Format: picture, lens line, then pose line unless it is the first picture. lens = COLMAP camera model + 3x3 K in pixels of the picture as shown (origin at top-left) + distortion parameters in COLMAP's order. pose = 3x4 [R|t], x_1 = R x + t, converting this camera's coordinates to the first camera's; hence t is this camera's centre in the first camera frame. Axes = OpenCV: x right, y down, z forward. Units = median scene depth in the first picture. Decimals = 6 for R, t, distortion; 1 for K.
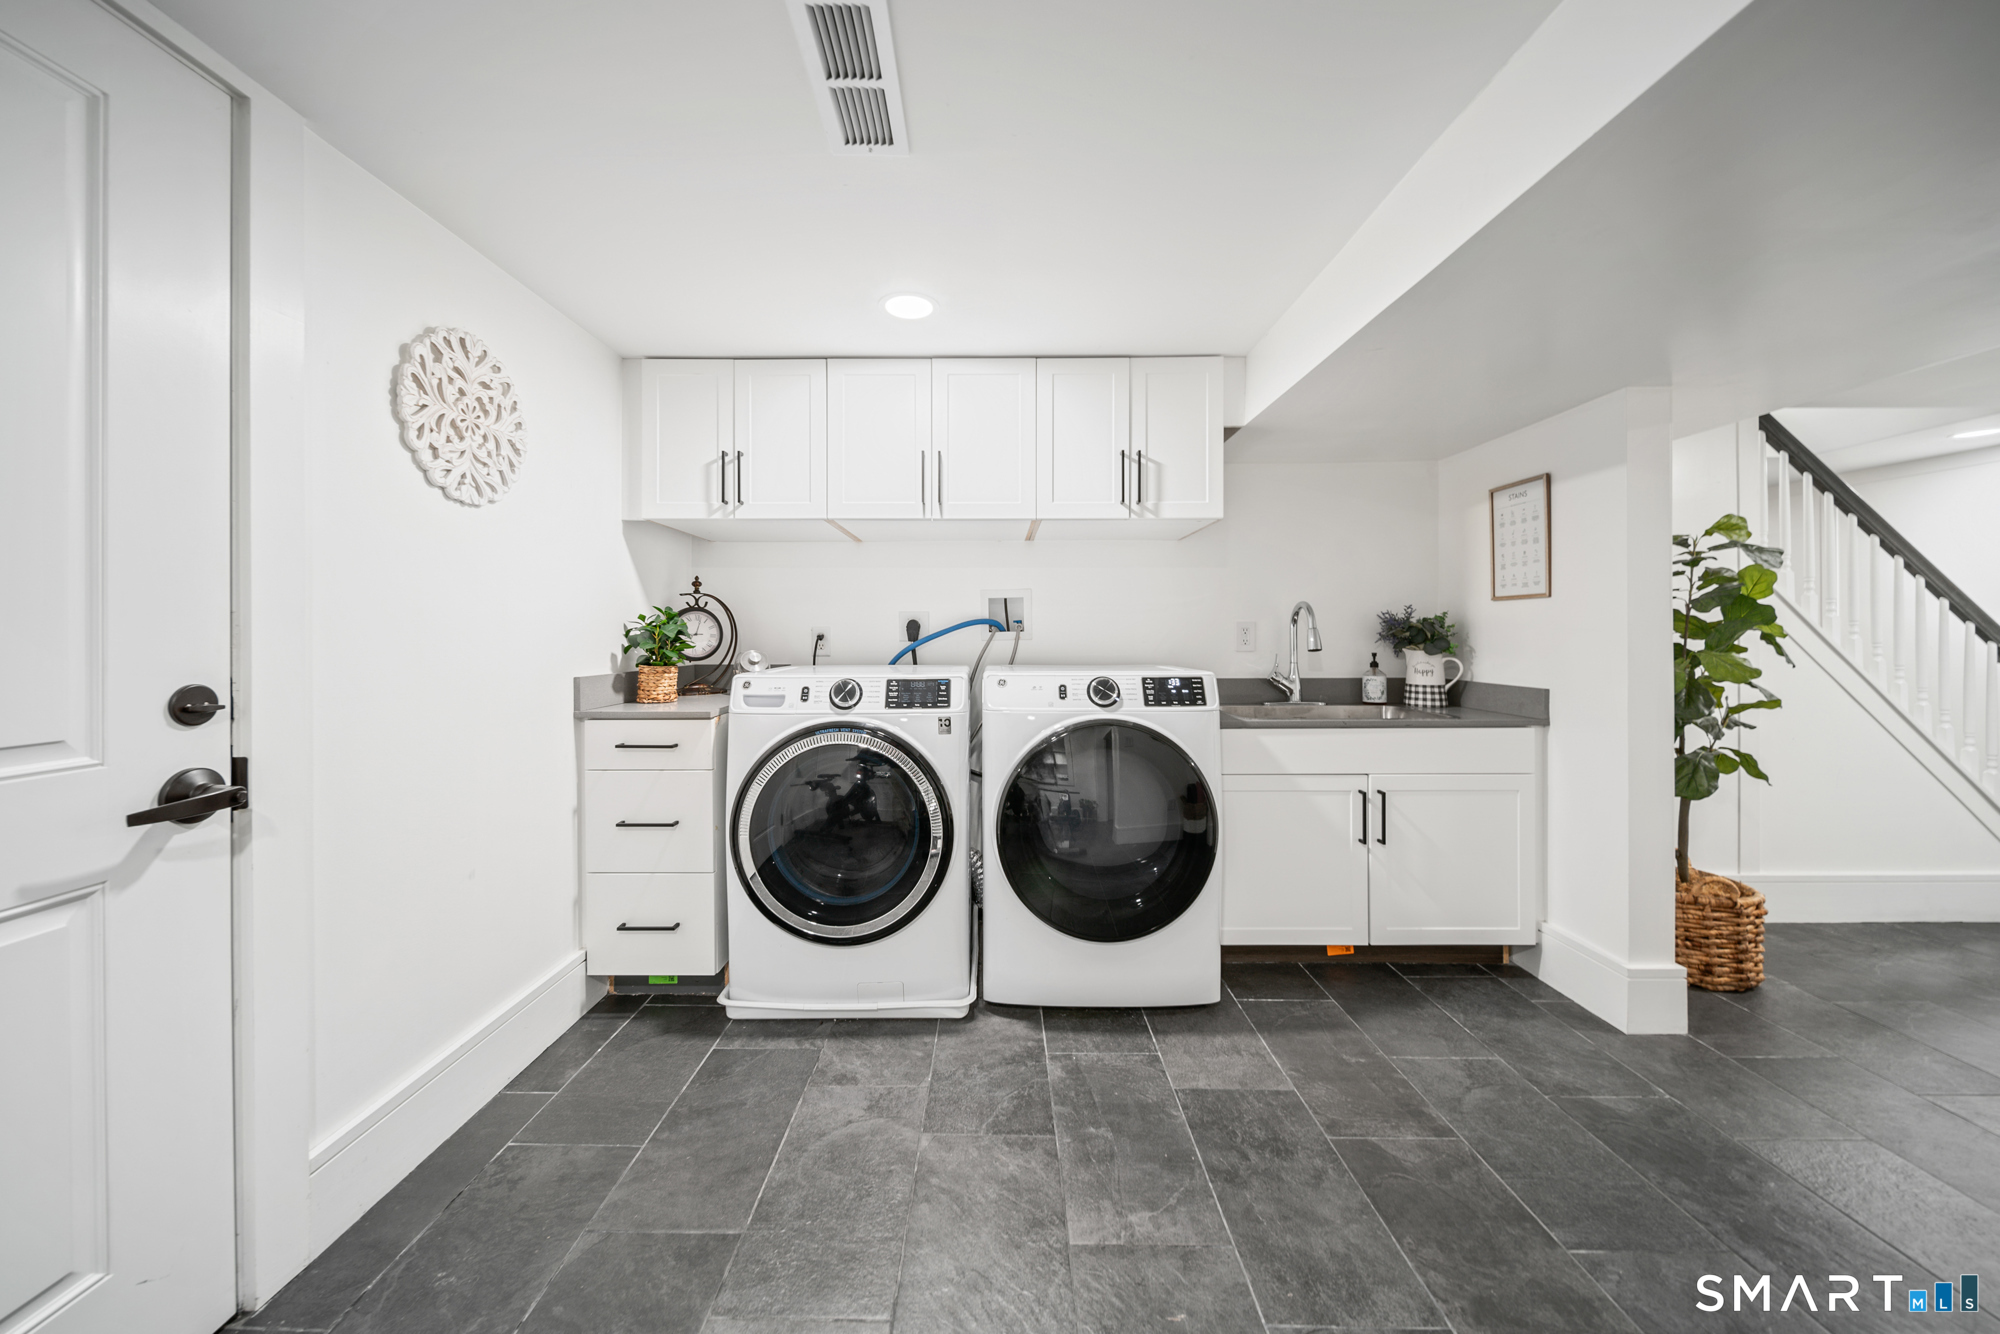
lens RADIAL K [[707.2, 0, 985.8], [0, 707.2, 633.6], [0, 0, 1]] dist [-0.000382, -0.000083]
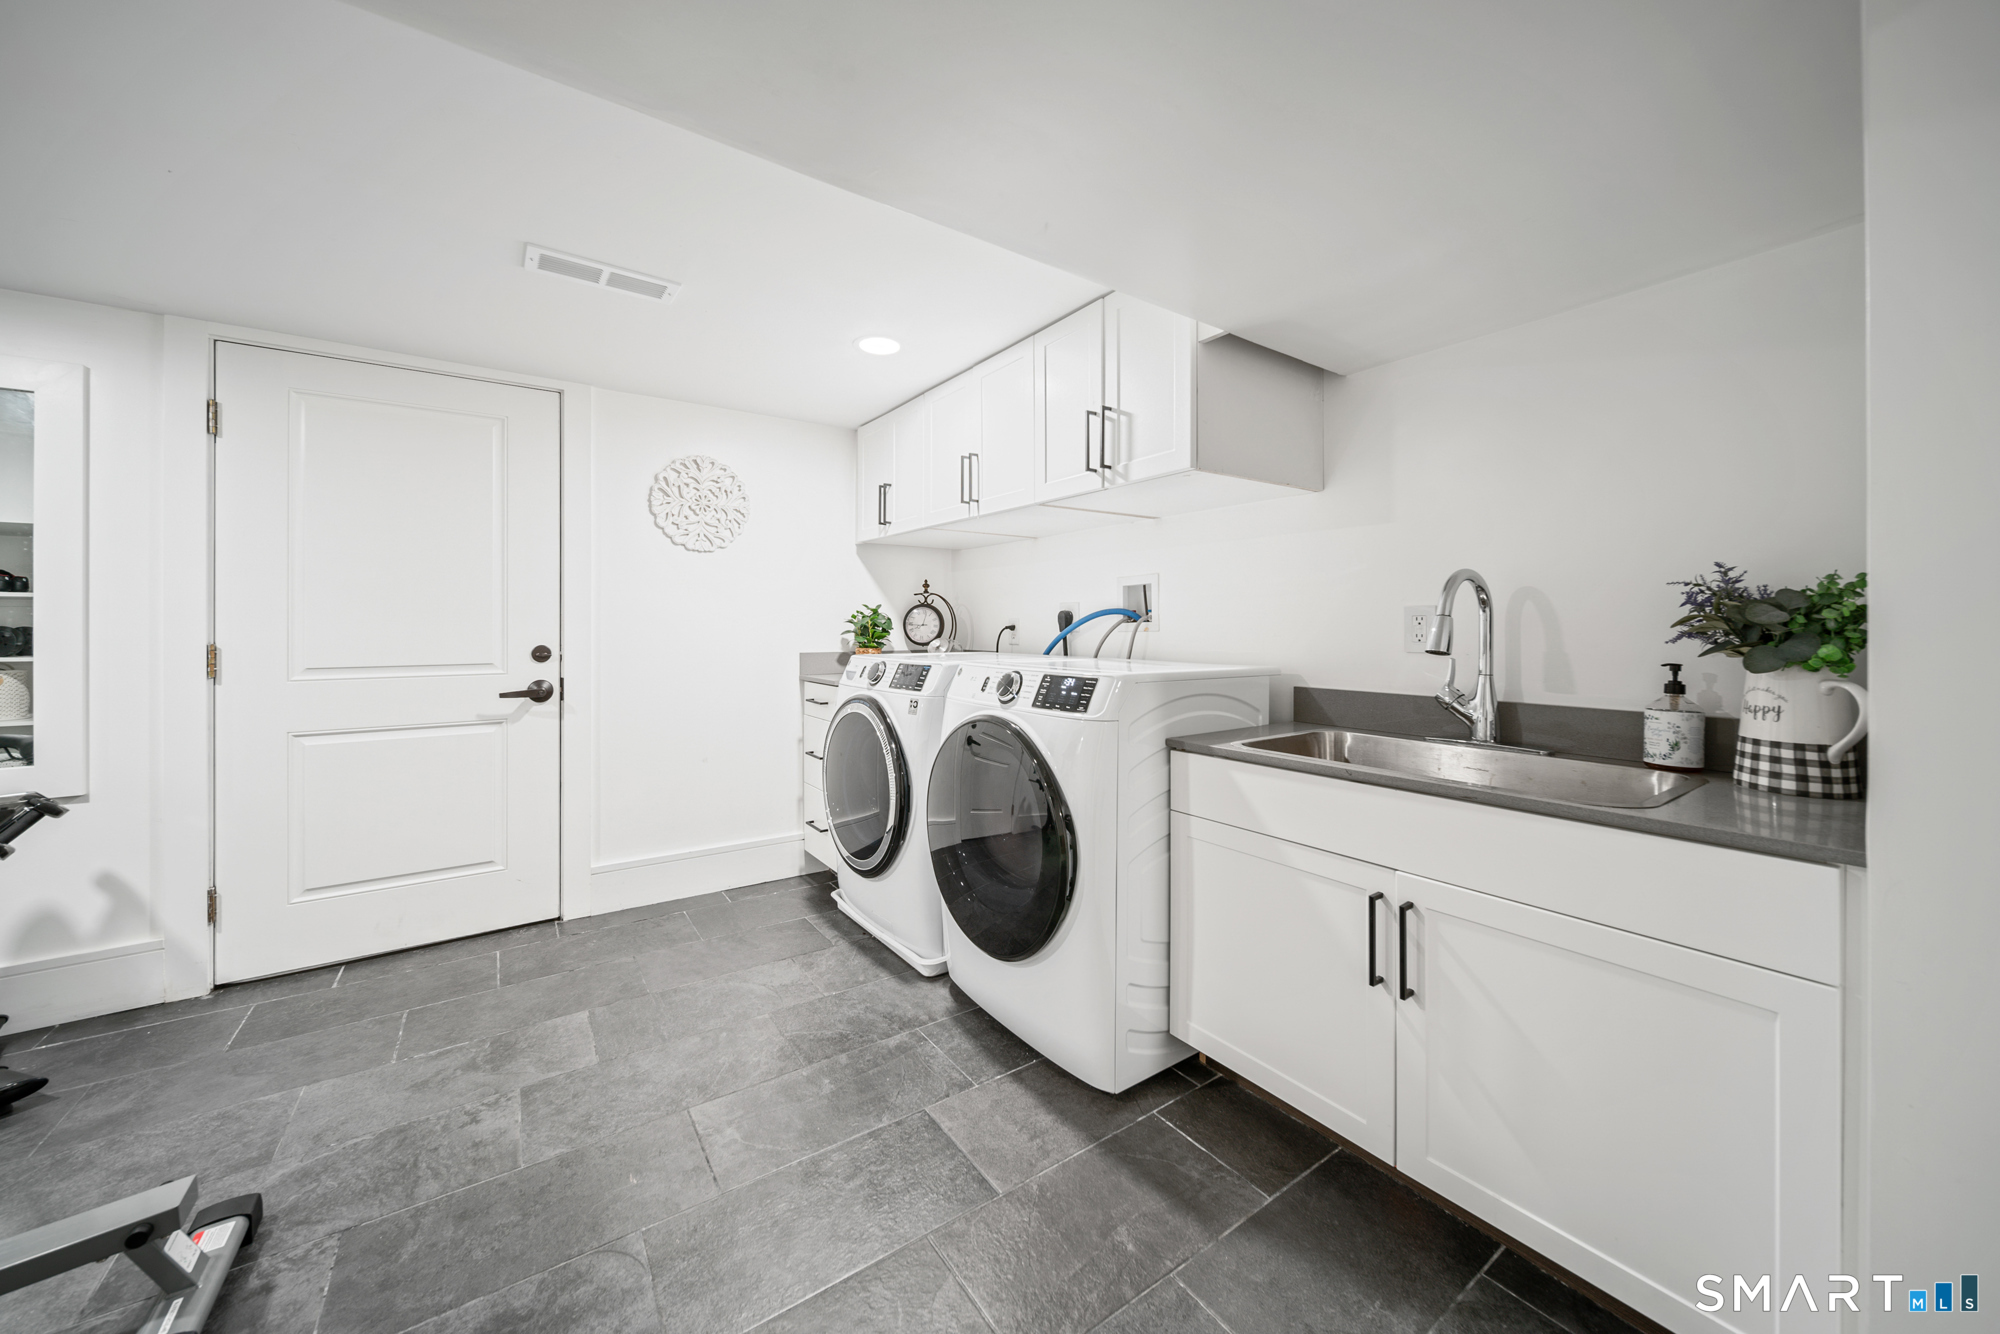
lens RADIAL K [[718.5, 0, 993.5], [0, 718.5, 627.7], [0, 0, 1]] dist [0.000884, -0.000025]
pose [[0.574987, 0.004220, -0.818152, 0.982581], [-0.001415, 0.999990, 0.004163, 0.000320], [0.818161, -0.001236, 0.574988, 0.472365]]
